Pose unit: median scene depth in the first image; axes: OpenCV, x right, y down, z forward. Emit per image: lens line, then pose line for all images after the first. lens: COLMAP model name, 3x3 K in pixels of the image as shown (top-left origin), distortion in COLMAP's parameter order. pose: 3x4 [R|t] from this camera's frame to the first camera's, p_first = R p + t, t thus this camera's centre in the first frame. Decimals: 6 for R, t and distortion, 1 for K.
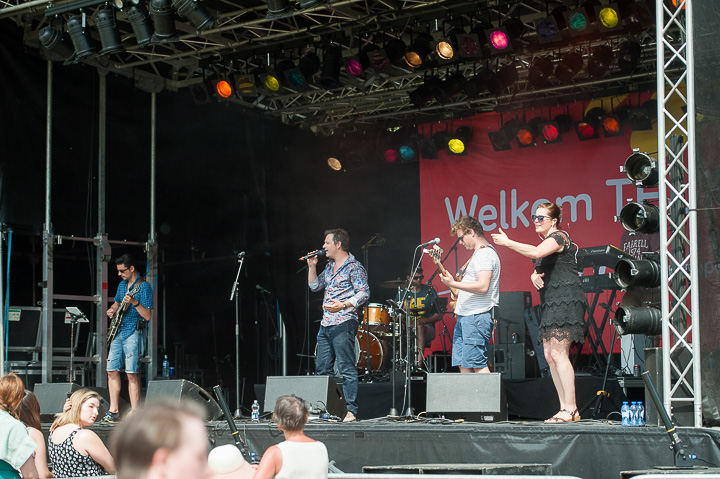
lens RADIAL K [[1781.8, 0, 360.0], [0, 1781.8, 239.5], [0, 0, 1]] dist [0.075771, 0.337330]
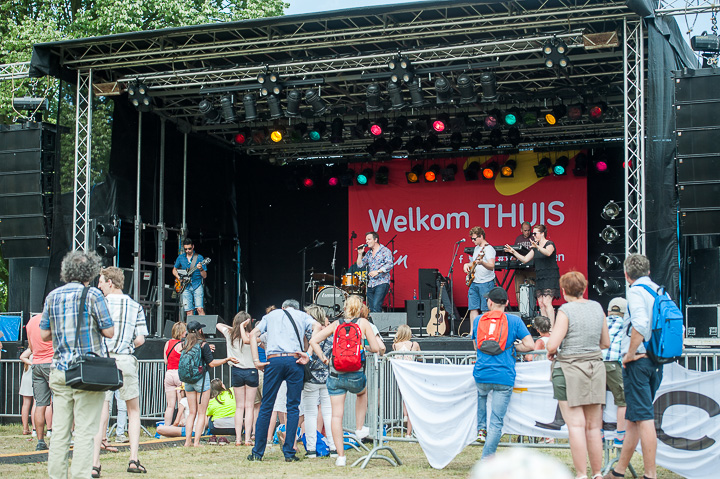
lens RADIAL K [[1419.6, 0, 360.0], [0, 1419.6, 239.5], [0, 0, 1]] dist [0.002146, -0.003036]
pose [[0.954647, 0.037948, 0.295311, -0.353958], [-0.042759, 0.999037, 0.009847, -0.008701], [-0.294653, -0.022028, 0.955350, -0.248817]]
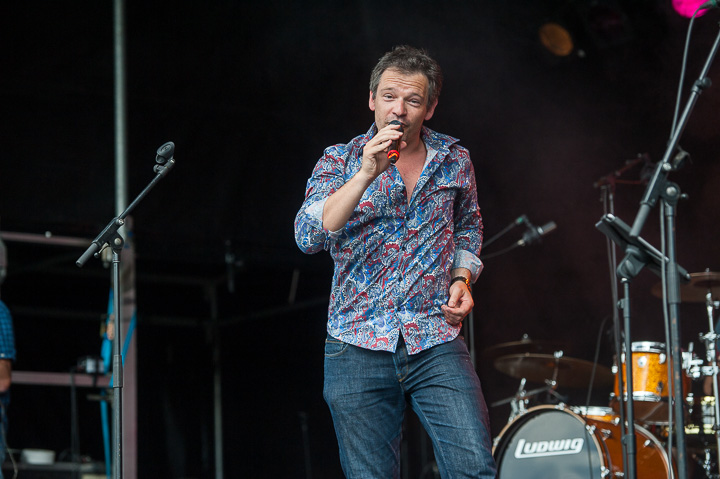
lens RADIAL K [[2550.6, 0, 360.0], [0, 2550.6, 239.5], [0, 0, 1]] dist [0.576286, -2.271730]
pose [[0.988791, -0.042375, -0.143170, 0.025664], [0.033267, 0.997303, -0.065420, 0.044490], [0.145556, 0.059924, 0.987534, 0.438084]]
